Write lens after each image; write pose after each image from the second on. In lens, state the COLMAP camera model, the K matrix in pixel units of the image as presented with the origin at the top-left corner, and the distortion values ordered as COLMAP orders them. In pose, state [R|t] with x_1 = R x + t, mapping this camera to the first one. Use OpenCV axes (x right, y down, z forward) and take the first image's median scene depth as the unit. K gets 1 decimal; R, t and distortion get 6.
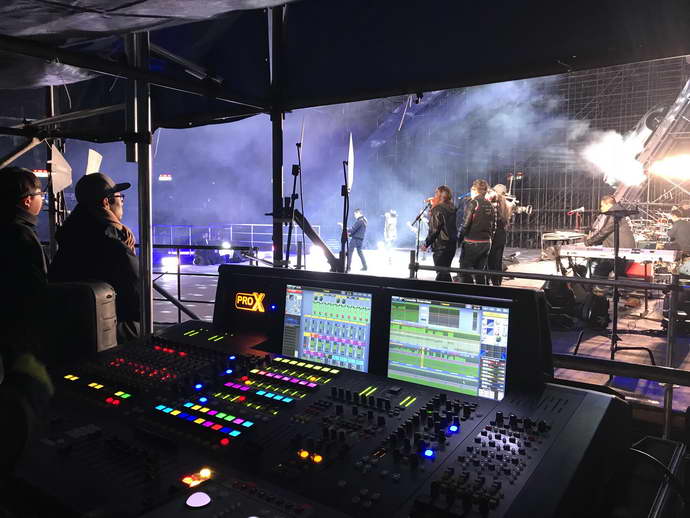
lens RADIAL K [[567.3, 0, 343.2], [0, 567.3, 252.2], [0, 0, 1]] dist [0.060525, -0.091748]
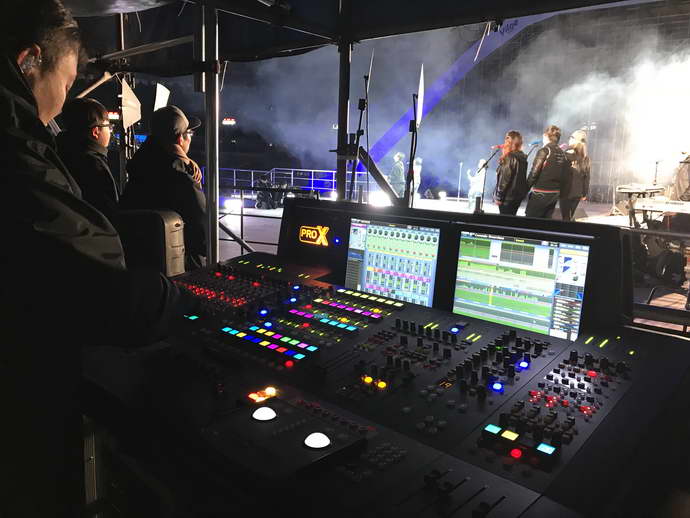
lens RADIAL K [[567.3, 0, 343.8], [0, 567.3, 252.5], [0, 0, 1]] dist [0.060525, -0.091748]
pose [[0.994303, 0.039638, -0.098941, -0.014634], [-0.030634, 0.995386, 0.090925, 0.030728], [0.102089, -0.087376, 0.990930, 0.023076]]
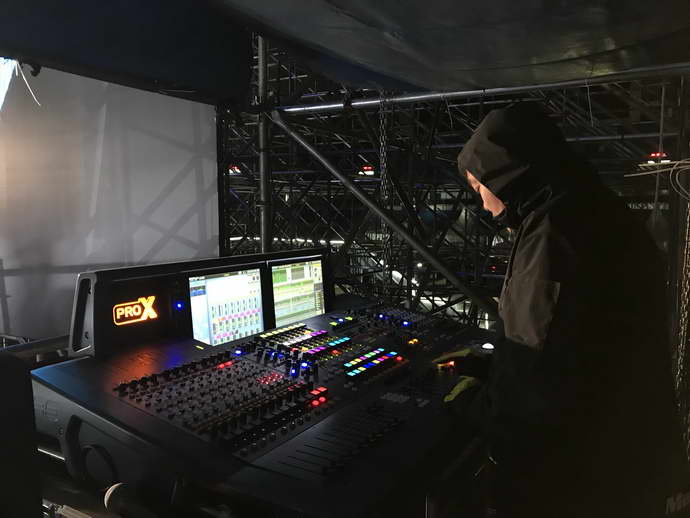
lens RADIAL K [[567.3, 0, 348.6], [0, 567.3, 255.7], [0, 0, 1]] dist [0.060525, -0.091748]
pose [[-0.113808, -0.086818, 0.989702, -1.188009], [0.063813, 0.993479, 0.094487, -0.058392], [-0.991451, 0.073910, -0.107526, 0.928249]]
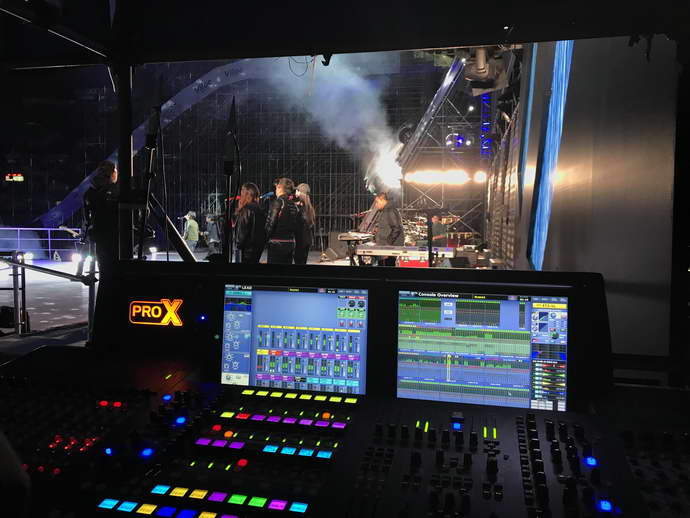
lens RADIAL K [[567.3, 0, 345.6], [0, 567.3, 253.2], [0, 0, 1]] dist [0.060525, -0.091748]
pose [[0.915178, -0.020533, 0.402526, -0.274442], [0.023329, 0.999726, -0.002044, 0.025854], [-0.402374, 0.011261, 0.915406, 0.321714]]
